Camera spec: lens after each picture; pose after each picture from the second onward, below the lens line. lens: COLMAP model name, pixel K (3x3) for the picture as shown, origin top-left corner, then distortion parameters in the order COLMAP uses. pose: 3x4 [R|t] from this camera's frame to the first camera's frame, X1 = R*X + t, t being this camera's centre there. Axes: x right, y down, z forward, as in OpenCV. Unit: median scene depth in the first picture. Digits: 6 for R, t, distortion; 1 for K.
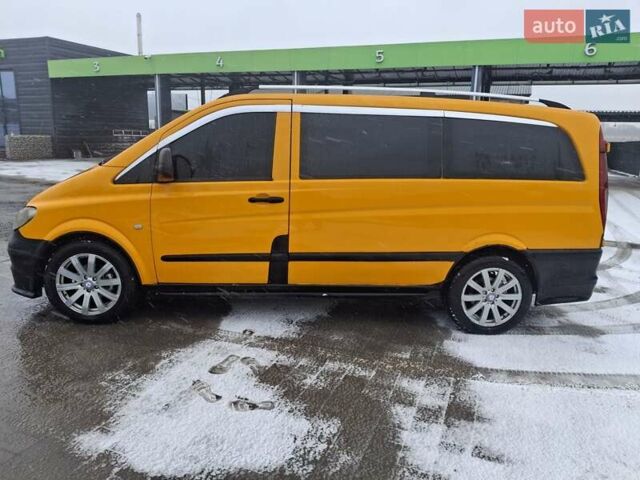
lens RADIAL K [[482.3, 0, 320.0], [0, 482.3, 240.0], [0, 0, 1]] dist [0.055144, -0.079392]
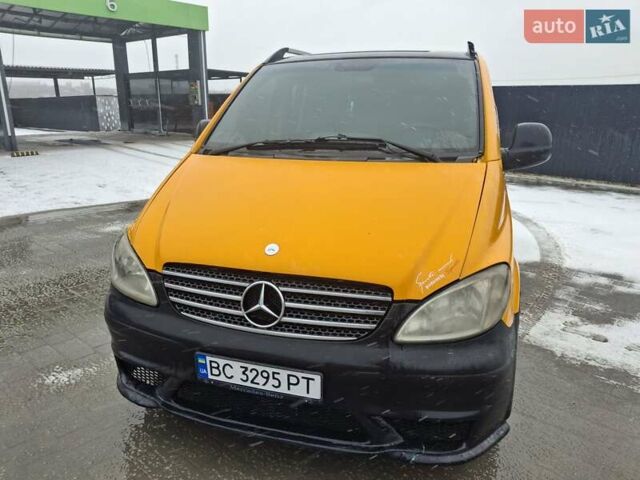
lens RADIAL K [[482.3, 0, 320.0], [0, 482.3, 240.0], [0, 0, 1]] dist [0.055144, -0.079392]
pose [[0.323395, -0.282985, 0.902959, -1.092149], [0.203613, 0.952694, 0.225647, -0.240122], [-0.924098, 0.110881, 0.365716, 0.990871]]
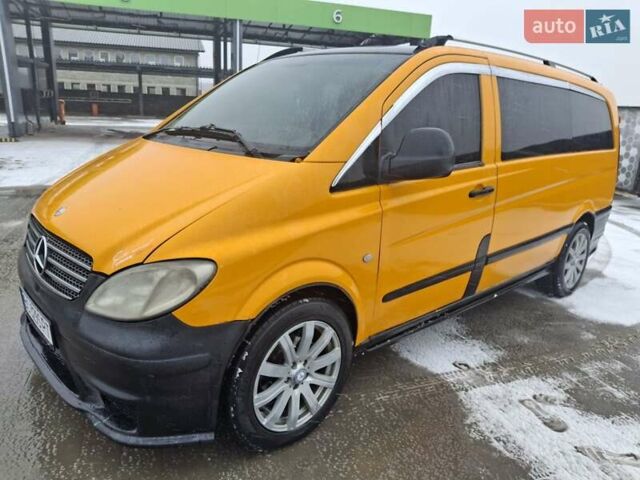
lens RADIAL K [[482.3, 0, 320.0], [0, 482.3, 240.0], [0, 0, 1]] dist [0.055144, -0.079392]
pose [[0.759802, -0.165823, 0.628653, -0.796724], [0.109982, 0.985774, 0.127097, -0.133825], [-0.640785, -0.027428, 0.767230, 0.570508]]
